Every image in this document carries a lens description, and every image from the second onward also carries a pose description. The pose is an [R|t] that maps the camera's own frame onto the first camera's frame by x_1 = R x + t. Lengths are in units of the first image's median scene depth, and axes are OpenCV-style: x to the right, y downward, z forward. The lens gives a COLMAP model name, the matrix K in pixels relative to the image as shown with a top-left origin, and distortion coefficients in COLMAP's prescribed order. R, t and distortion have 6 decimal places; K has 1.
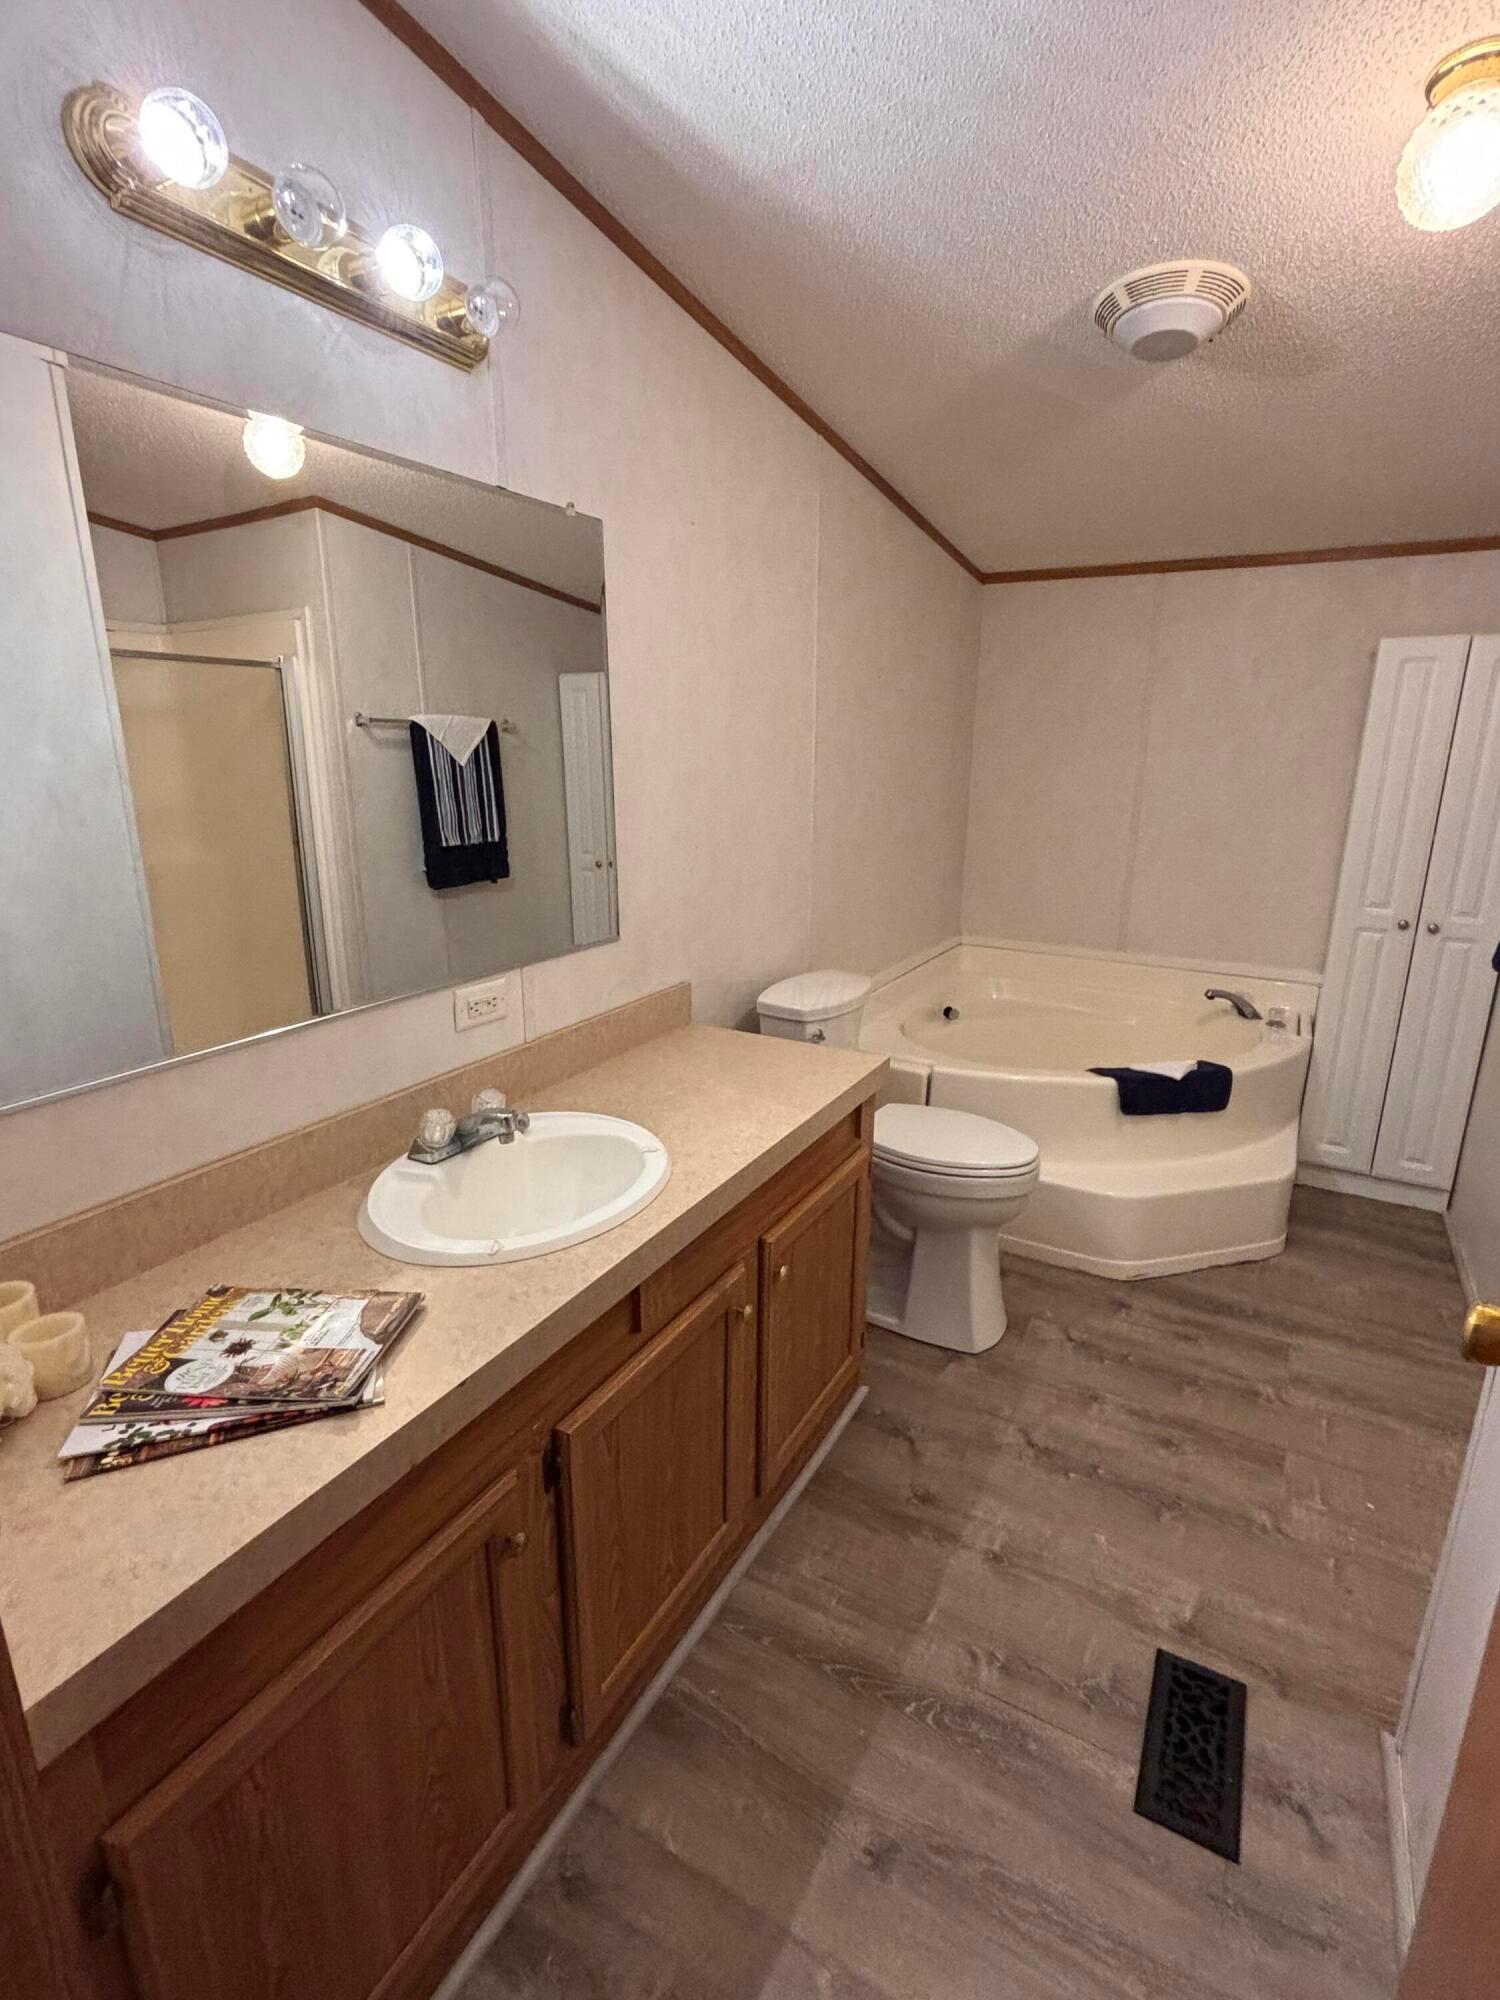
lens RADIAL K [[933.8, 0, 751.8], [0, 933.8, 999.0], [0, 0, 1]] dist [-0.016719, 0.001026]
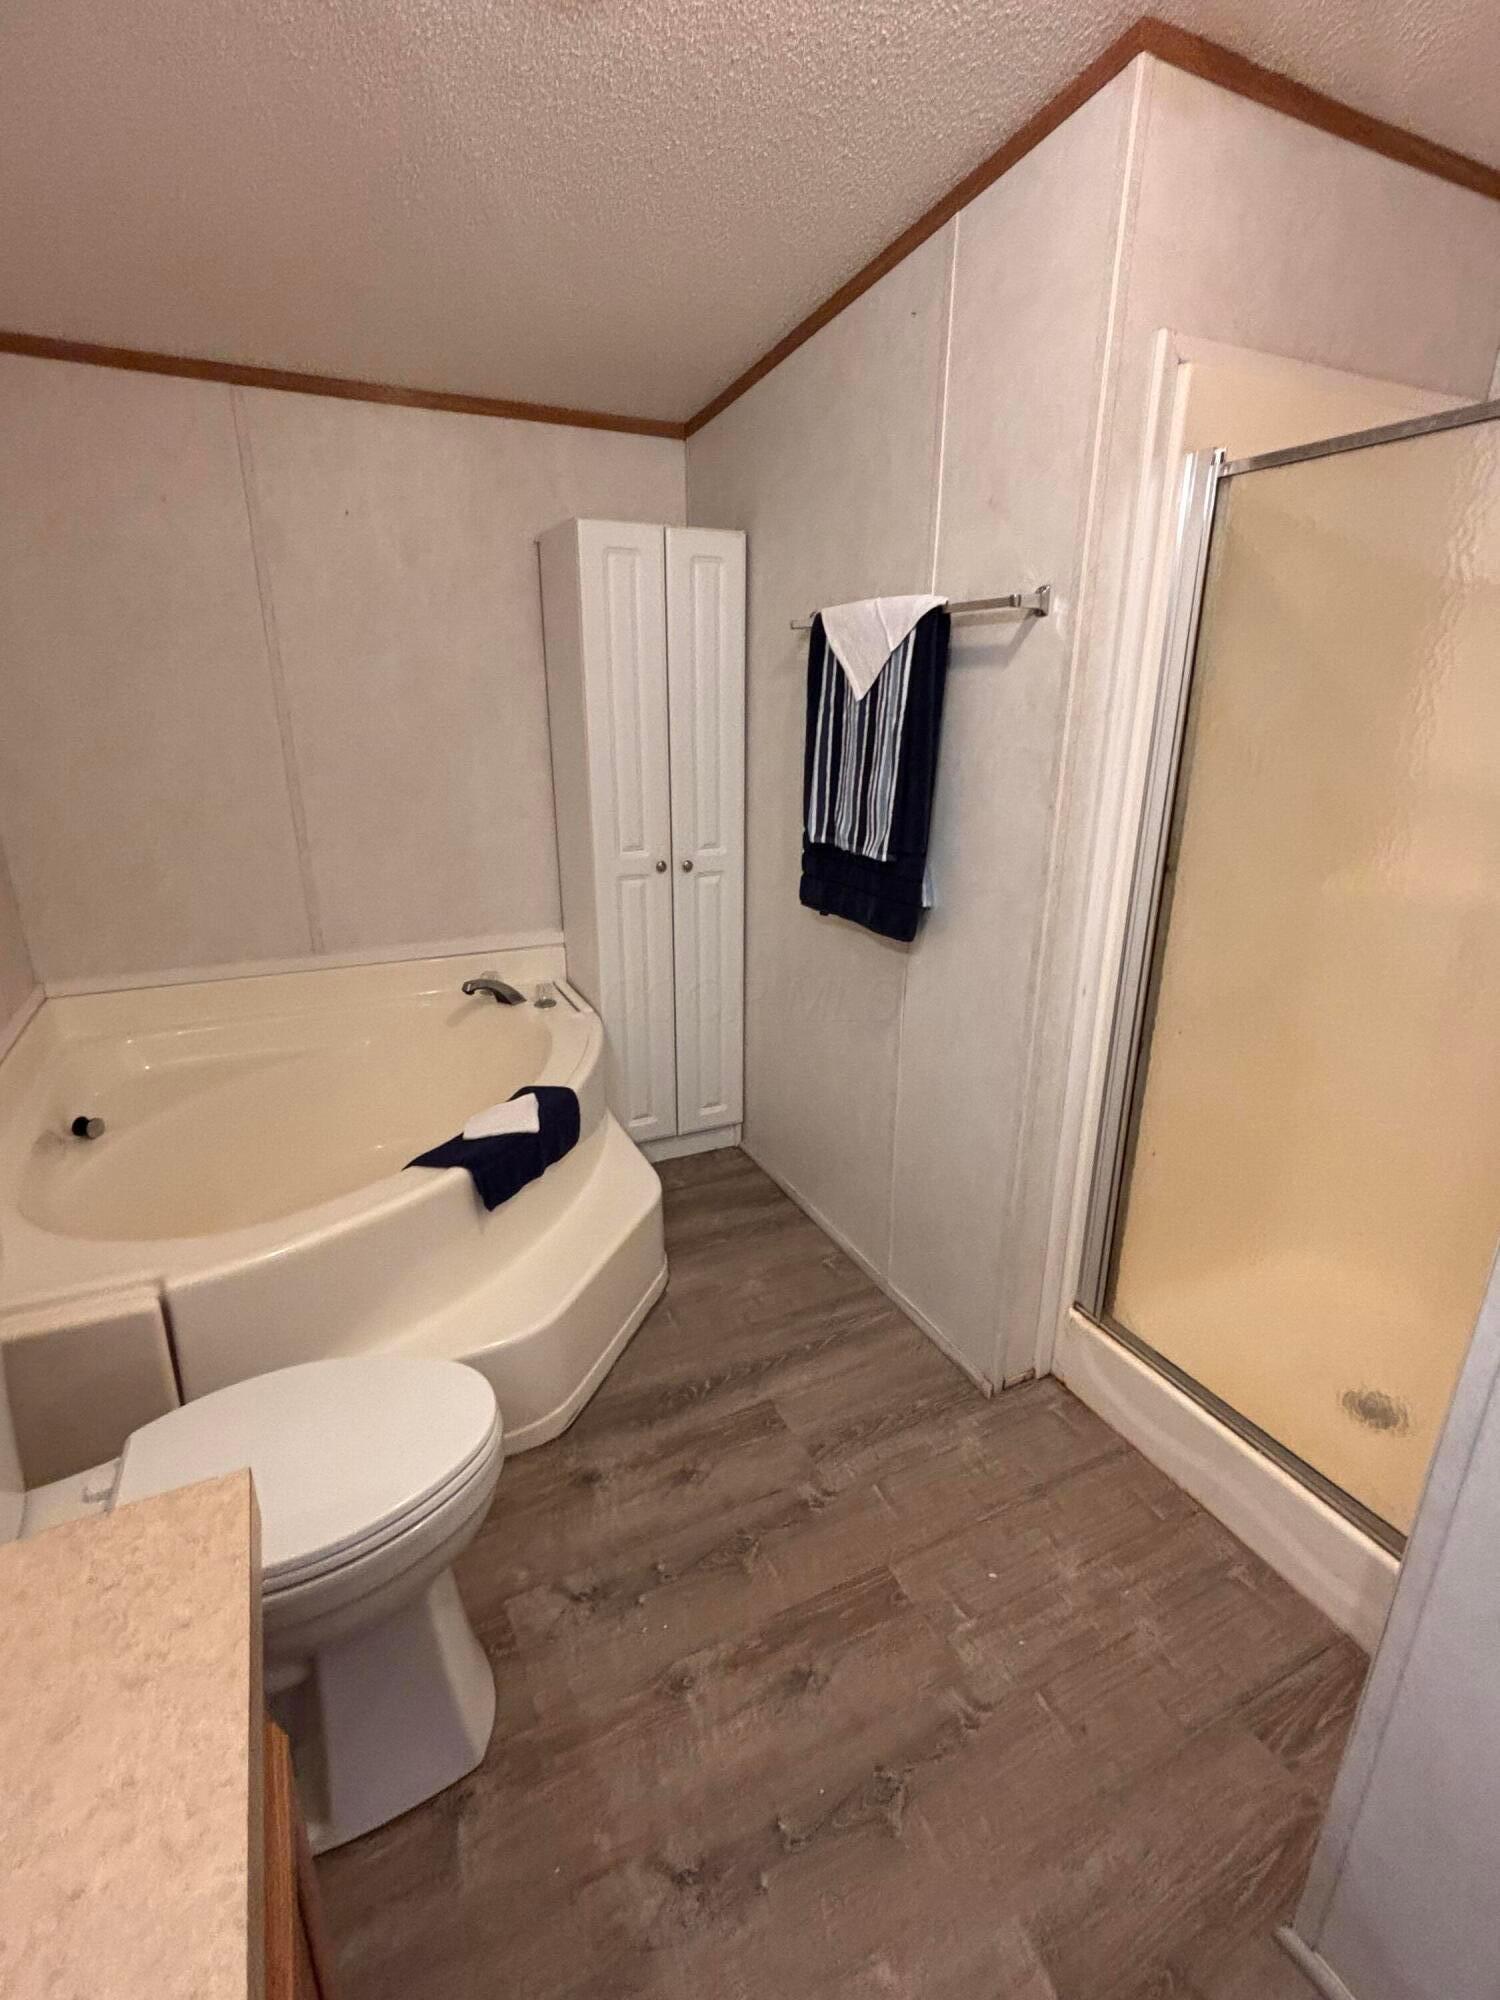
lens RADIAL K [[933.8, 0, 744.6], [0, 933.8, 970.0], [0, 0, 1]] dist [-0.016719, 0.001026]
pose [[0.553456, -0.247354, 0.795300, 0.005758], [0.212294, 0.965238, 0.152471, -0.106257], [-0.805368, 0.084451, 0.586729, 0.423115]]
